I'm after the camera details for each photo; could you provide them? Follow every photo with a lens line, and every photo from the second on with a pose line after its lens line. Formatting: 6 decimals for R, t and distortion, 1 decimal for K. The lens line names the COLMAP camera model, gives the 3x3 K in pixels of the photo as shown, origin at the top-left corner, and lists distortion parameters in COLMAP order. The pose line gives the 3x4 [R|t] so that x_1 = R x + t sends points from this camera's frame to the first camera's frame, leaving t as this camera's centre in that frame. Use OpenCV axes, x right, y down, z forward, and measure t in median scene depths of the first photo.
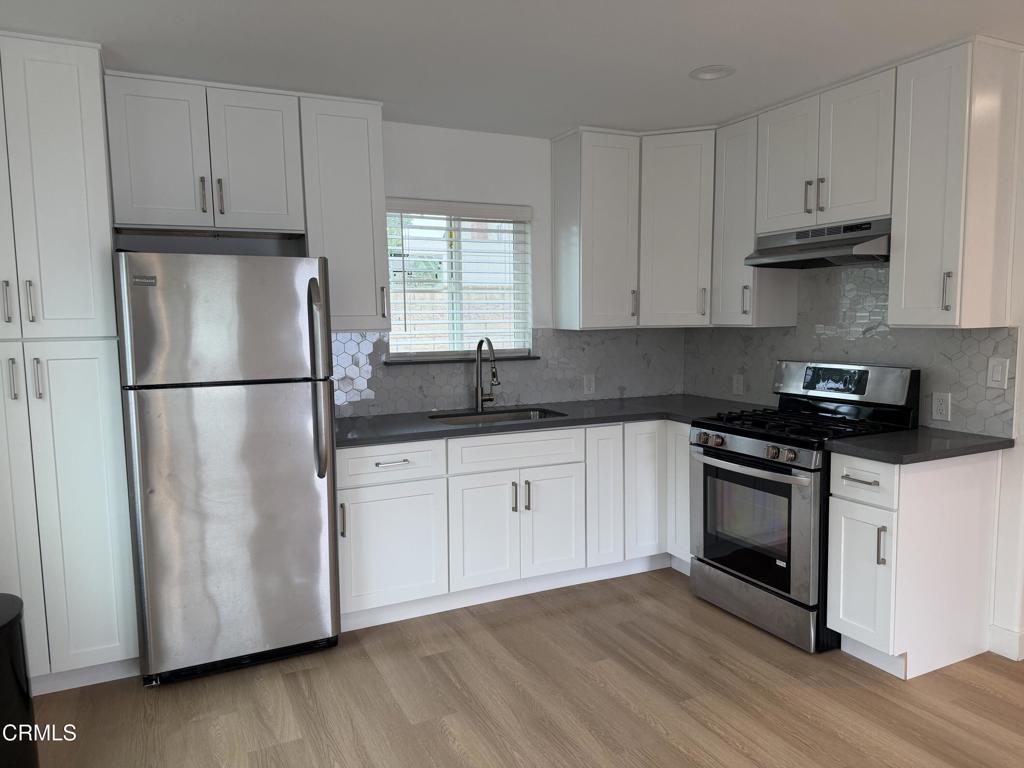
lens RADIAL K [[738.2, 0, 521.5], [0, 738.2, 386.8], [0, 0, 1]] dist [0.045672, -0.071565]
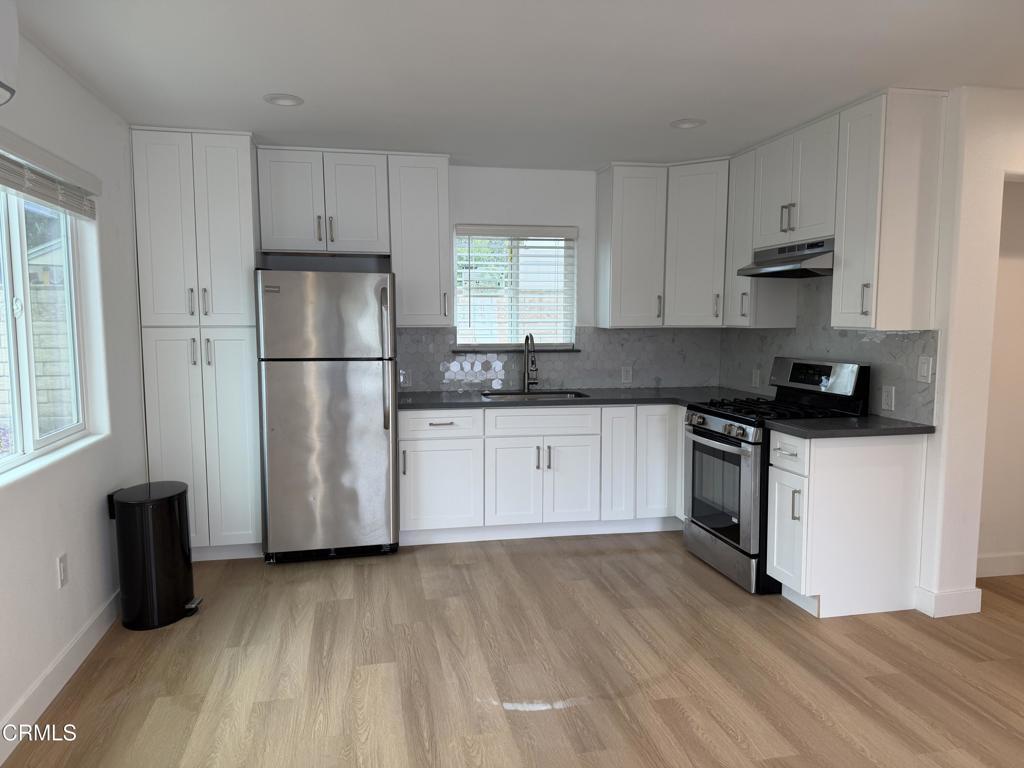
lens RADIAL K [[738.2, 0, 500.5], [0, 738.2, 388.2], [0, 0, 1]] dist [0.045672, -0.071565]
pose [[0.965997, 0.037646, -0.255798, 0.280447], [-0.037567, 0.999281, 0.005198, 0.028149], [0.255809, 0.004589, 0.966716, -0.283499]]
